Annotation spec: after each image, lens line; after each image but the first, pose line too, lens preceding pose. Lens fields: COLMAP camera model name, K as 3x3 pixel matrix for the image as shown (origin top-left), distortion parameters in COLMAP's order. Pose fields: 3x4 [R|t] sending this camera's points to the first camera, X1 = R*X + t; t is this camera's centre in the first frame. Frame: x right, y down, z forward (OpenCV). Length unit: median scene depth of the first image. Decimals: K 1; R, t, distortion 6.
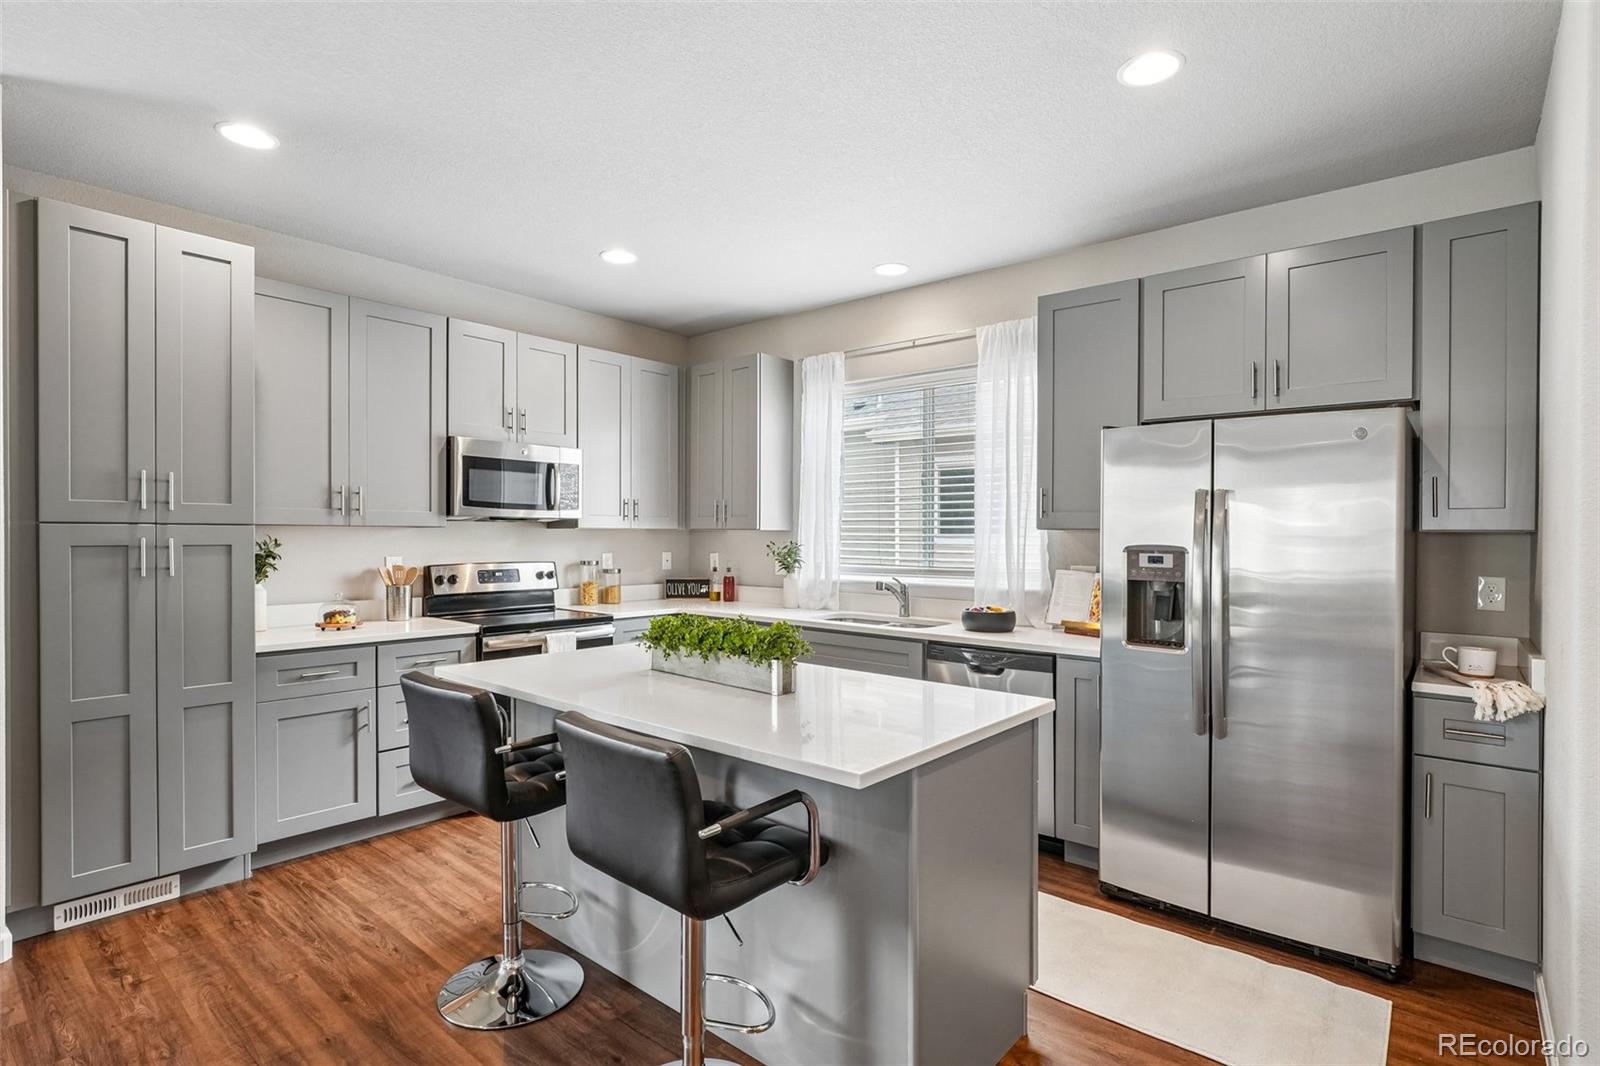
lens RADIAL K [[790.8, 0, 796.2], [0, 790.8, 538.0], [0, 0, 1]] dist [-0.021571, 0.009460]
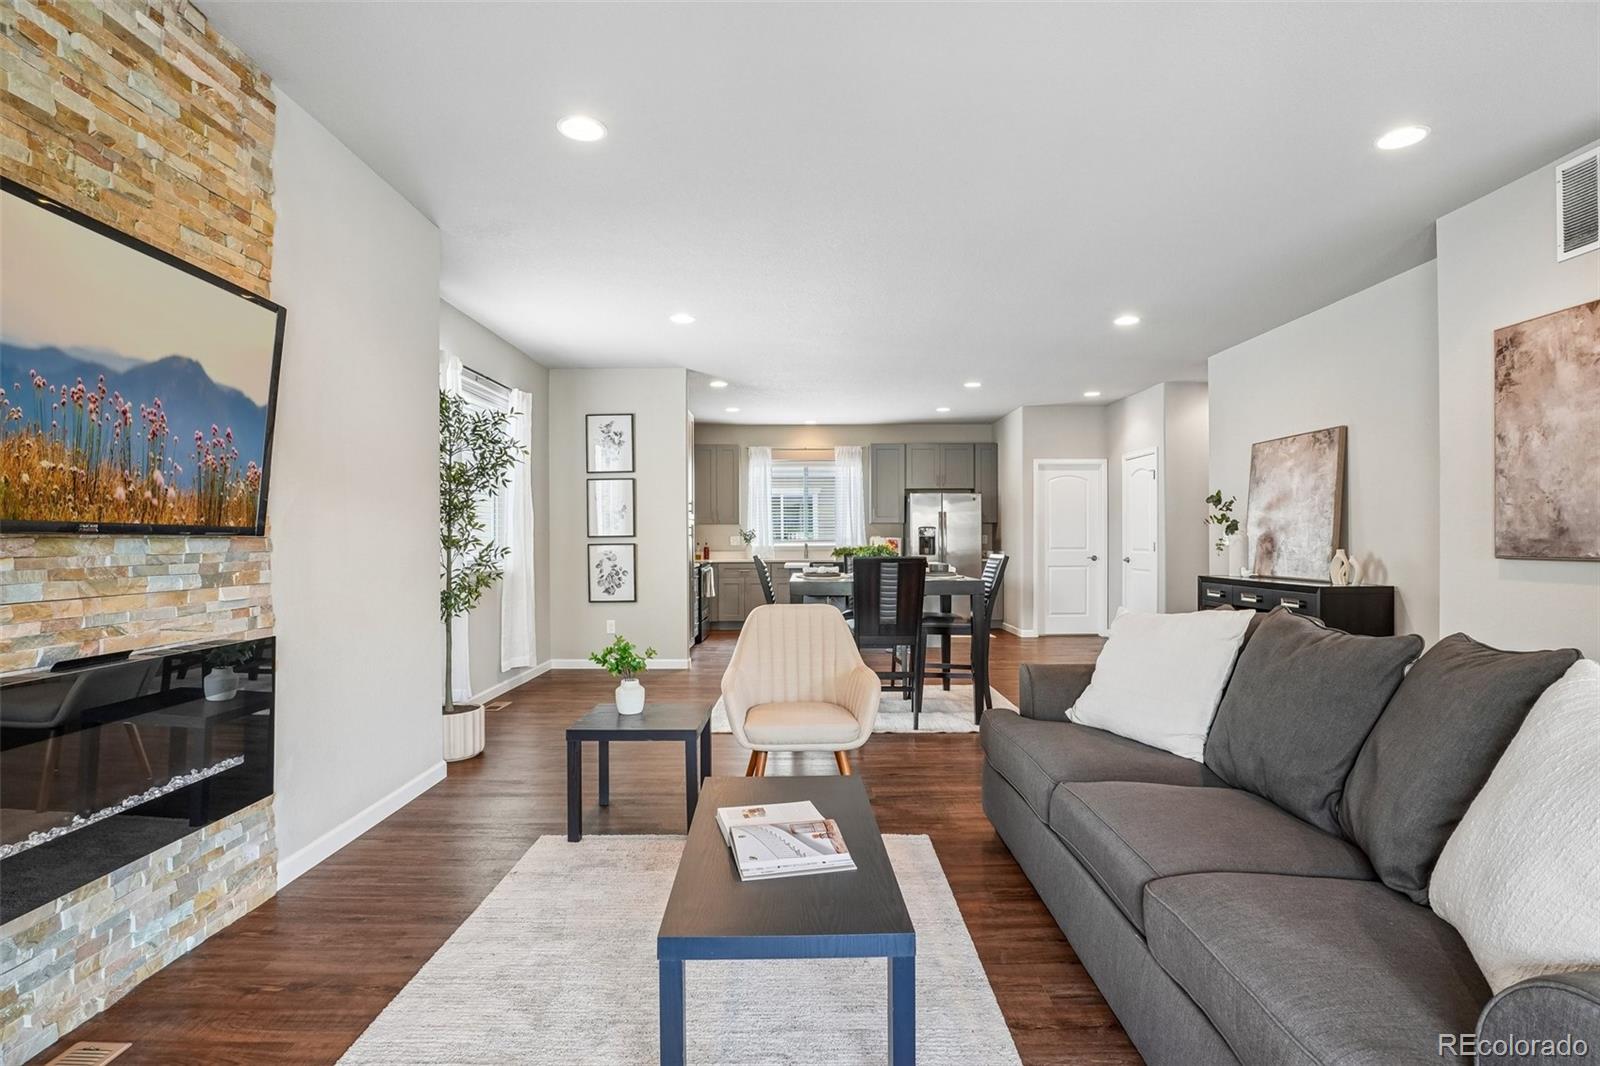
lens RADIAL K [[790.8, 0, 802.0], [0, 790.8, 530.9], [0, 0, 1]] dist [-0.021571, 0.009460]
pose [[0.757842, -0.003551, 0.652429, -1.561298], [0.013088, 0.999867, -0.009761, 0.037386], [-0.652307, 0.015937, 0.757787, -0.910992]]
